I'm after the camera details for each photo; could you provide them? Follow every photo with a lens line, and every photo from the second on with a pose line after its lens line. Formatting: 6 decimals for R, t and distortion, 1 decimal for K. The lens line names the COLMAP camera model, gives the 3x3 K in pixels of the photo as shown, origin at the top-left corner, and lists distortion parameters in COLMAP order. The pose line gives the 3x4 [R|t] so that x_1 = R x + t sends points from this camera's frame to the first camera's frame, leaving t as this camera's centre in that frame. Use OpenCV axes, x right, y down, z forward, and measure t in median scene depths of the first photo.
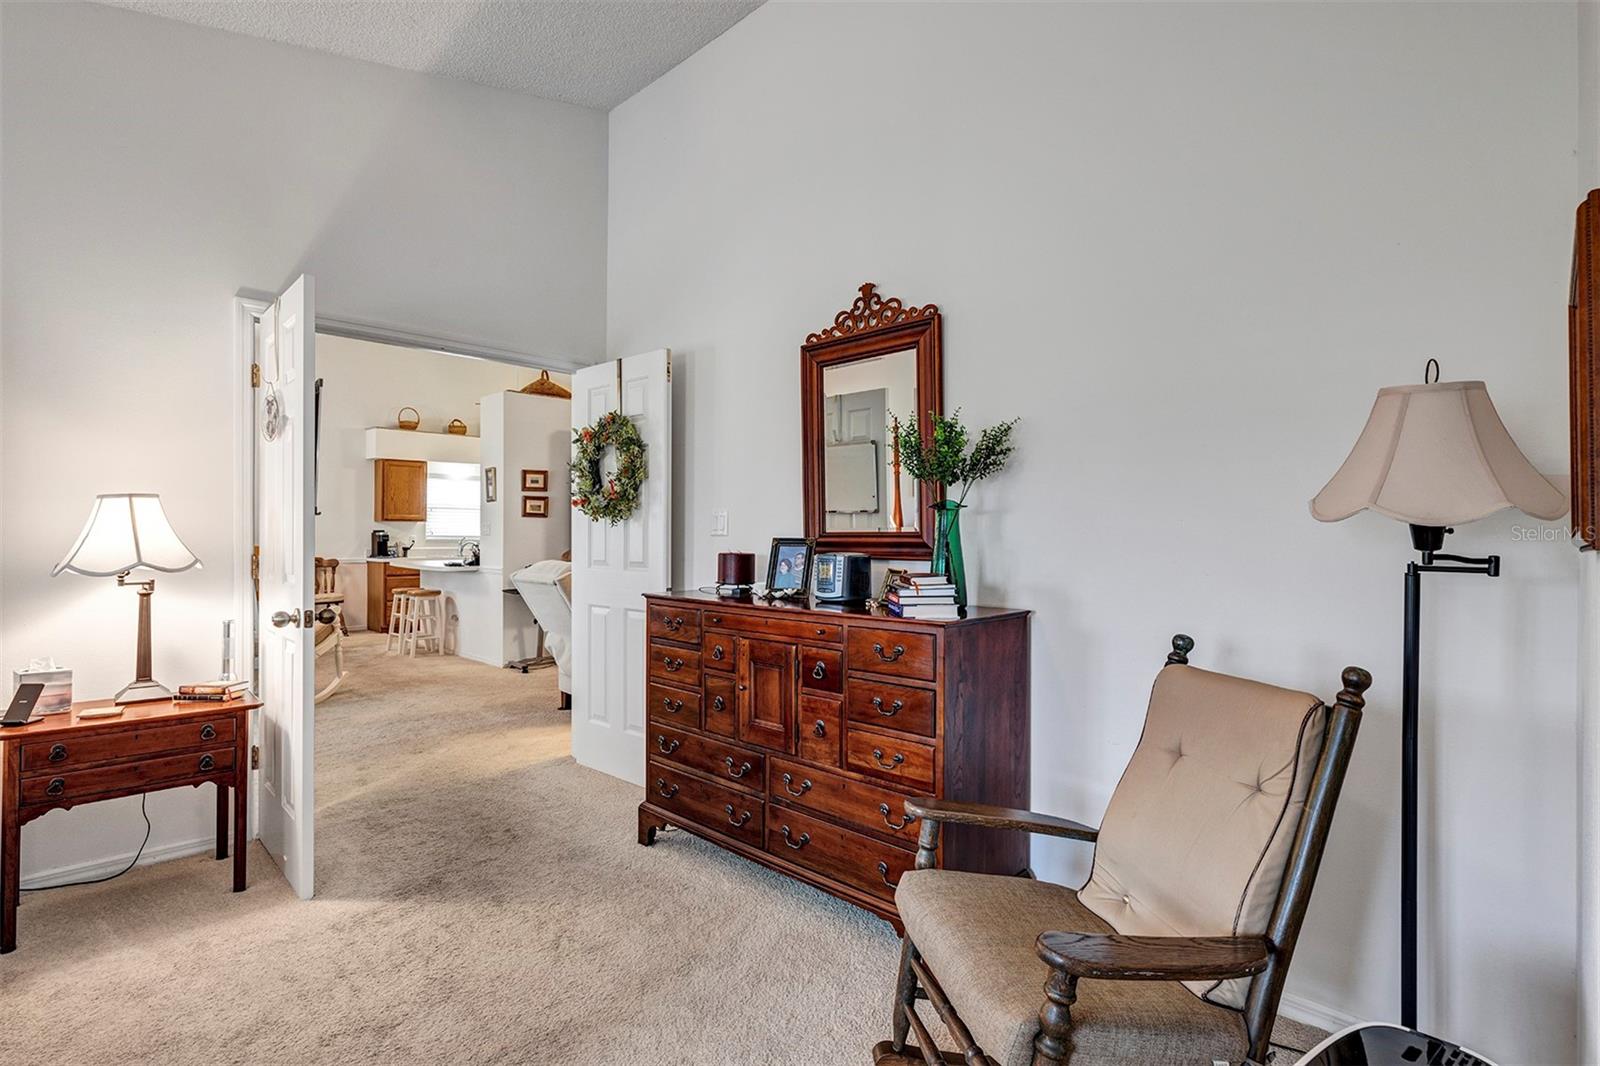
lens RADIAL K [[787.1, 0, 800.9], [0, 787.1, 527.9], [0, 0, 1]] dist [0.000199, -0.000109]
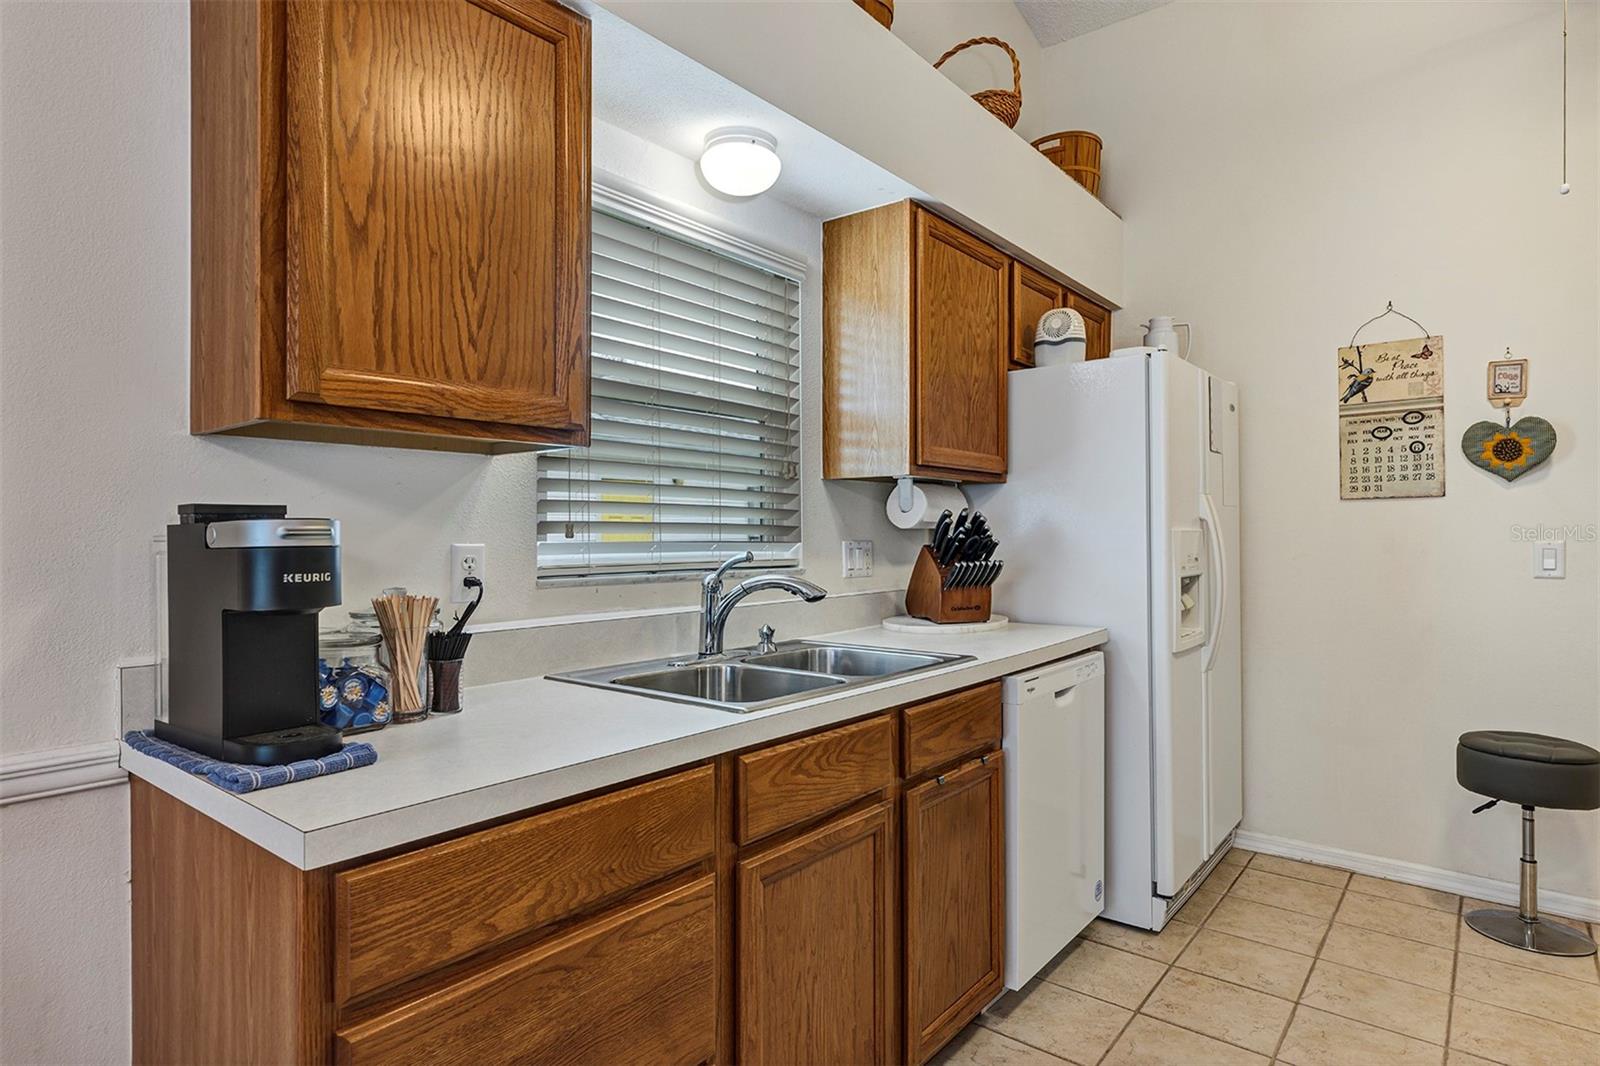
lens RADIAL K [[877.6, 0, 793.6], [0, 877.6, 528.1], [0, 0, 1]] dist [0.006950, -0.001318]
pose [[0.996481, -0.003776, 0.083728, -0.506853], [0.003419, 0.999984, 0.004404, 0.006817], [-0.083743, -0.004102, 0.996479, 0.941556]]
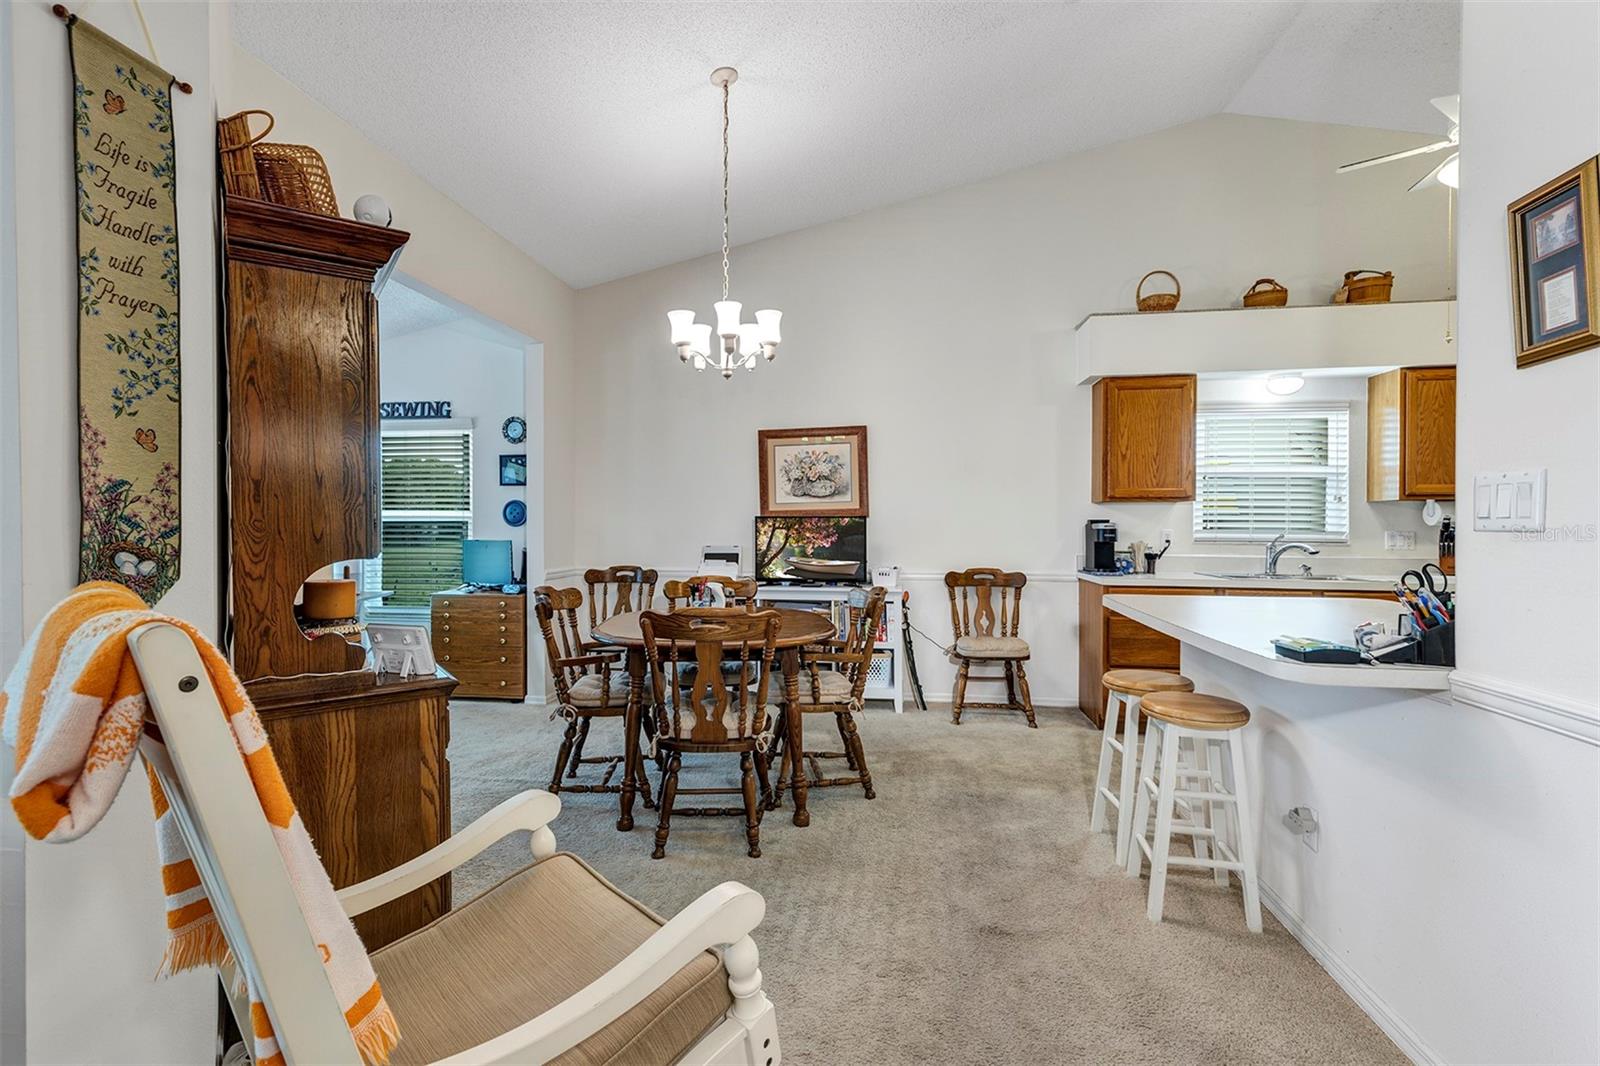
lens RADIAL K [[715.1, 0, 790.6], [0, 715.1, 529.5], [0, 0, 1]] dist [0.005080, 0.001455]
pose [[0.580829, 0.004801, -0.814011, -0.297209], [0.004178, 0.999952, 0.008879, 0.005082], [0.814015, -0.008558, 0.580781, 0.615808]]
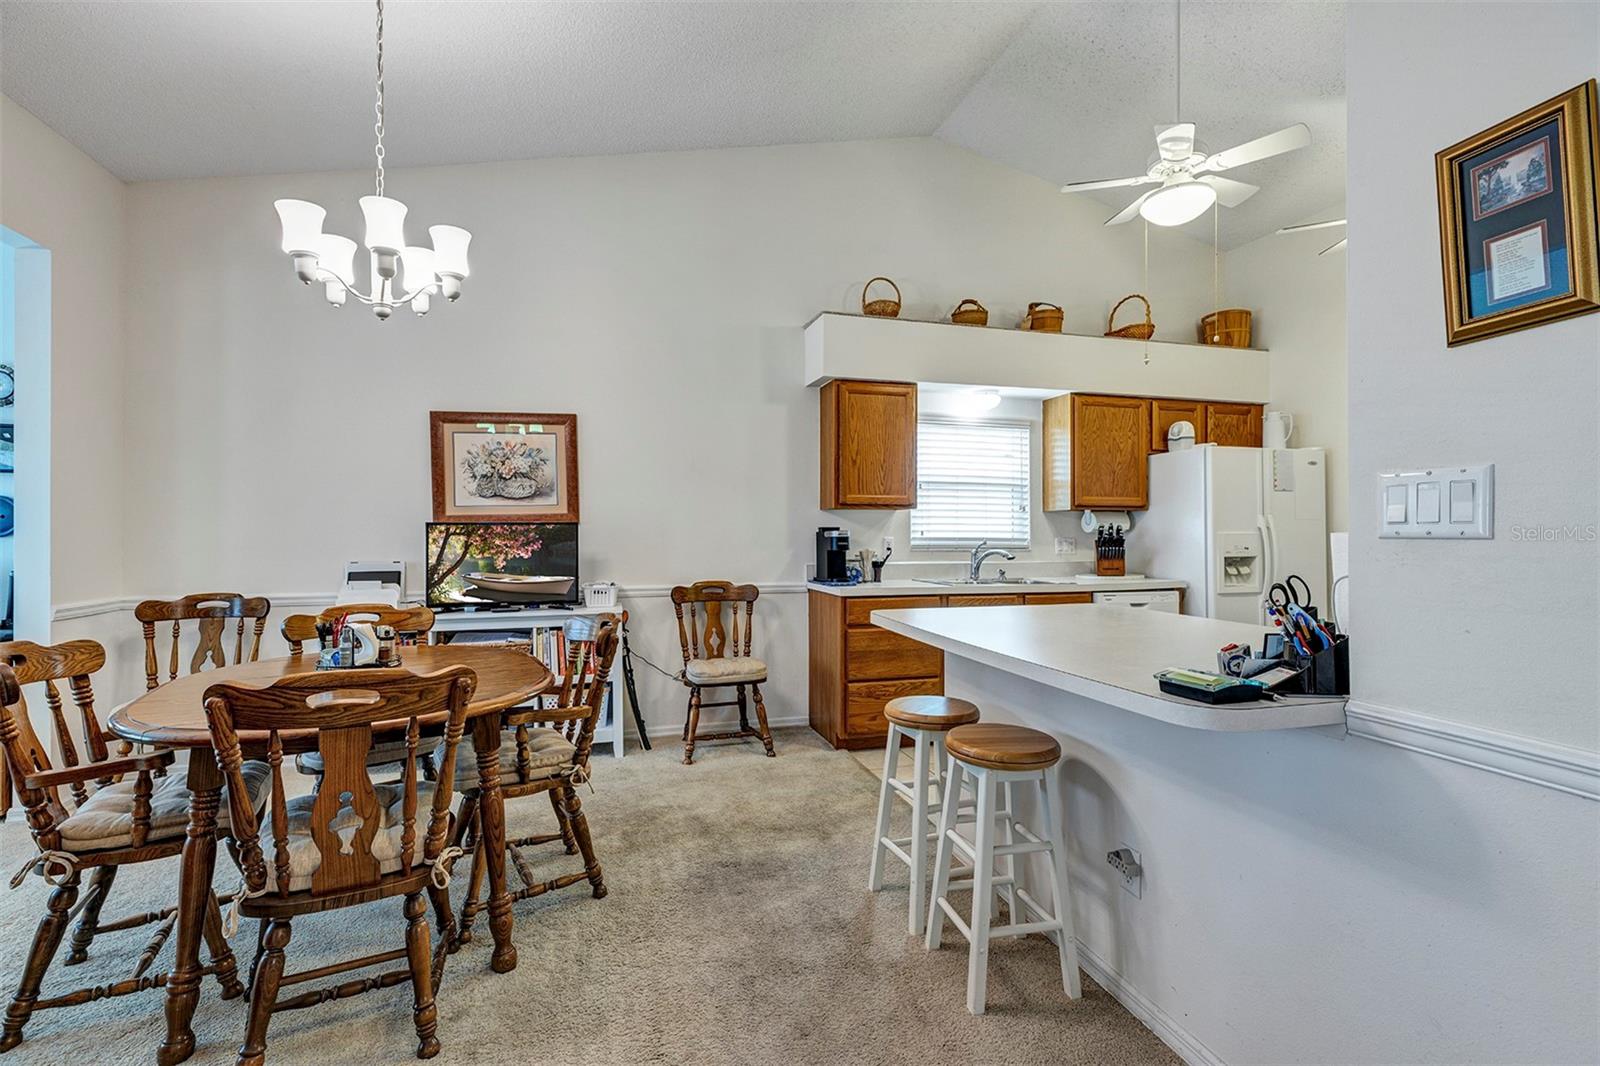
lens RADIAL K [[715.1, 0, 794.8], [0, 715.1, 528.9], [0, 0, 1]] dist [0.005080, 0.001455]
pose [[0.867827, -0.005129, -0.496839, -0.362606], [0.005021, 0.999986, -0.001554, 0.005293], [0.496840, -0.001146, 0.867841, 0.655169]]
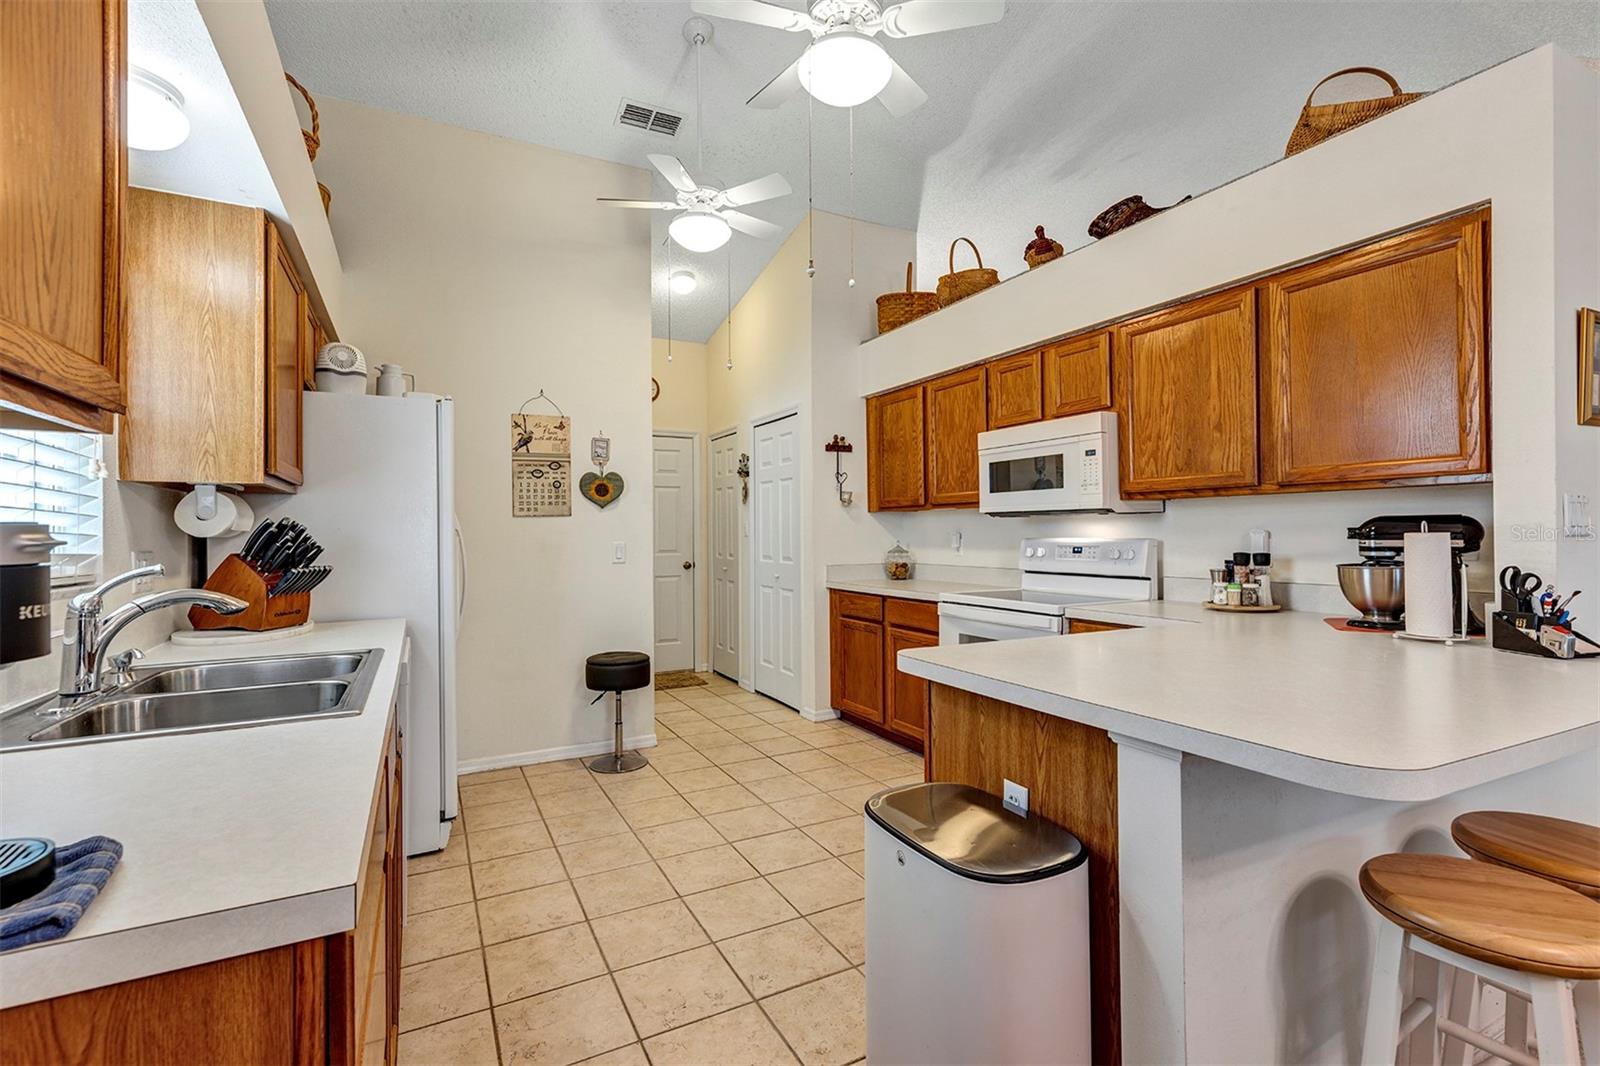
lens RADIAL K [[715.1, 0, 792.0], [0, 715.1, 525.1], [0, 0, 1]] dist [0.005080, 0.001455]
pose [[0.319749, 0.006826, 0.947478, -0.608393], [0.002776, 0.999963, -0.008141, 0.006808], [-0.947498, 0.005233, 0.319718, 0.982332]]
